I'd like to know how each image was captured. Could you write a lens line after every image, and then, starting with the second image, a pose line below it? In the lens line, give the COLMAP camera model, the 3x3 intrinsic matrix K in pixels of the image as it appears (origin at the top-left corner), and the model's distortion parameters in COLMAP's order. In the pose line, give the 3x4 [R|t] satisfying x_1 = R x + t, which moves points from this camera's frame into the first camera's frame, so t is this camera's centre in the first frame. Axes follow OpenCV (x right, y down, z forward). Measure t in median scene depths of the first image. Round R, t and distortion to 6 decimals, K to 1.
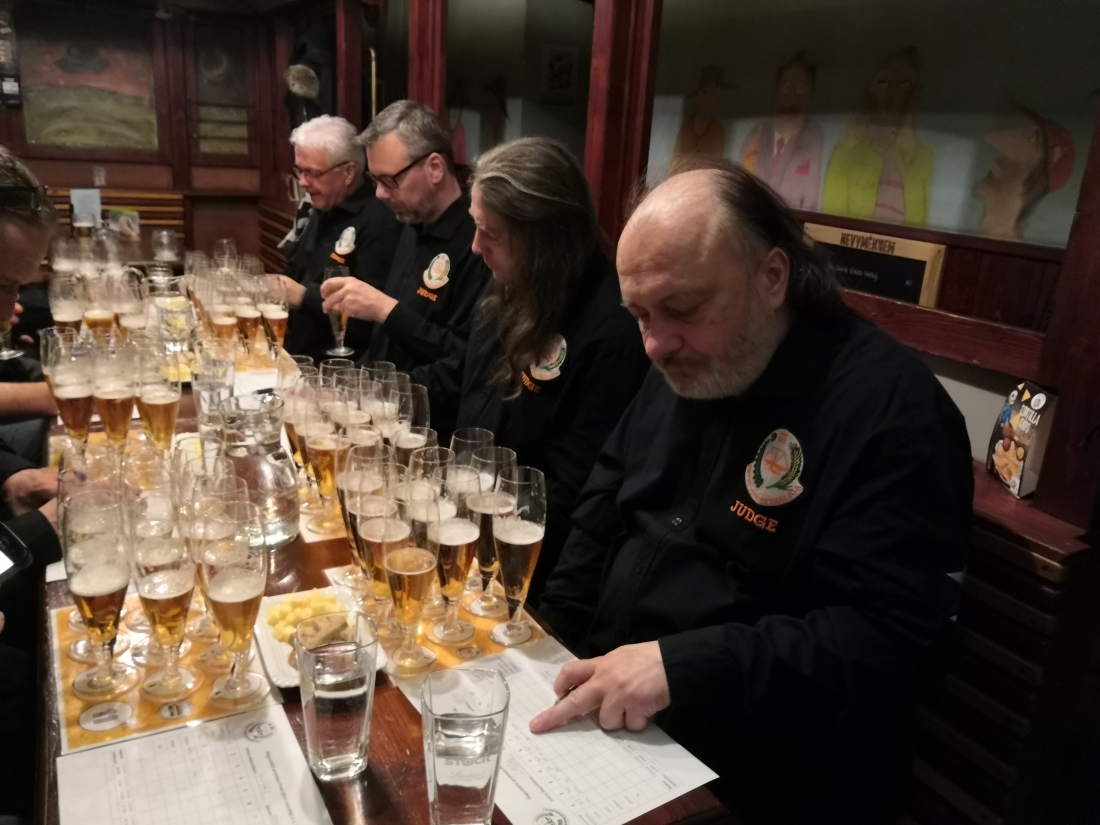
lens RADIAL K [[884.3, 0, 558.7], [0, 884.3, 405.8], [0, 0, 1]] dist [0.001319, 0.002848]
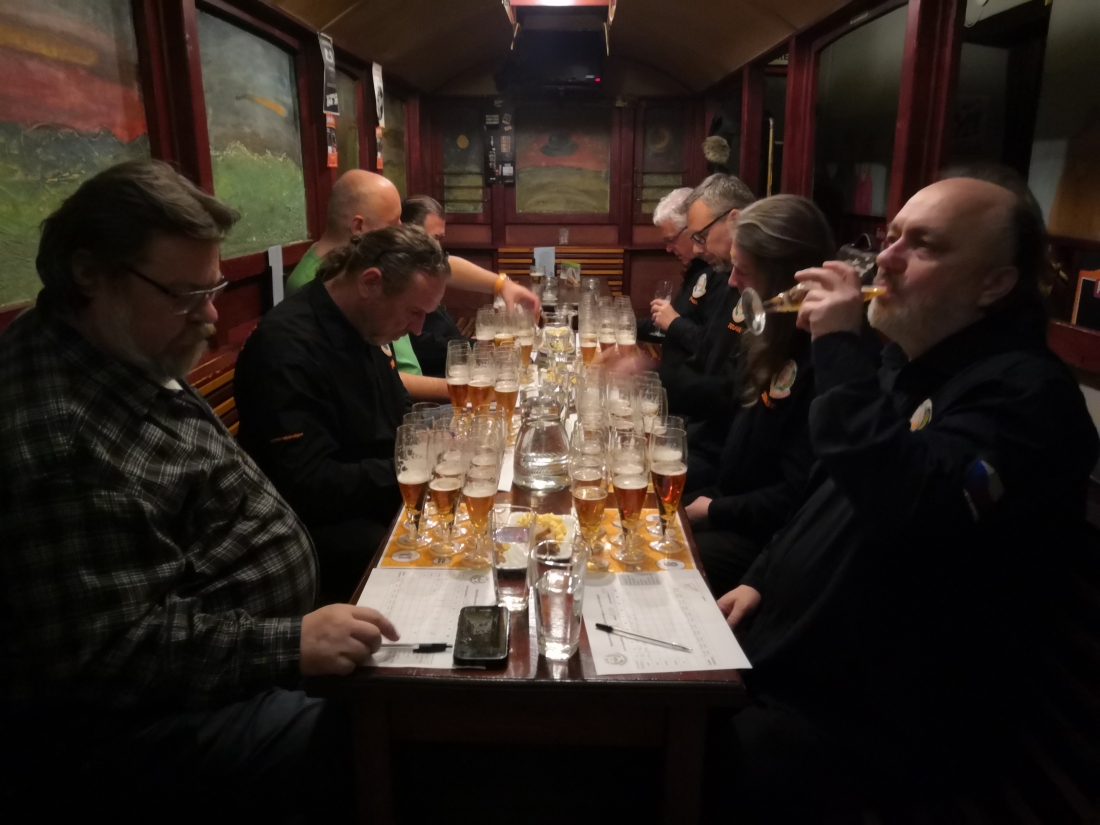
lens RADIAL K [[884.3, 0, 558.7], [0, 884.3, 405.8], [0, 0, 1]] dist [0.001319, 0.002848]
pose [[0.867302, 0.066772, -0.493283, 0.120433], [-0.094724, 0.994994, -0.031861, 0.020266], [0.488686, 0.074359, 0.869285, -0.074291]]
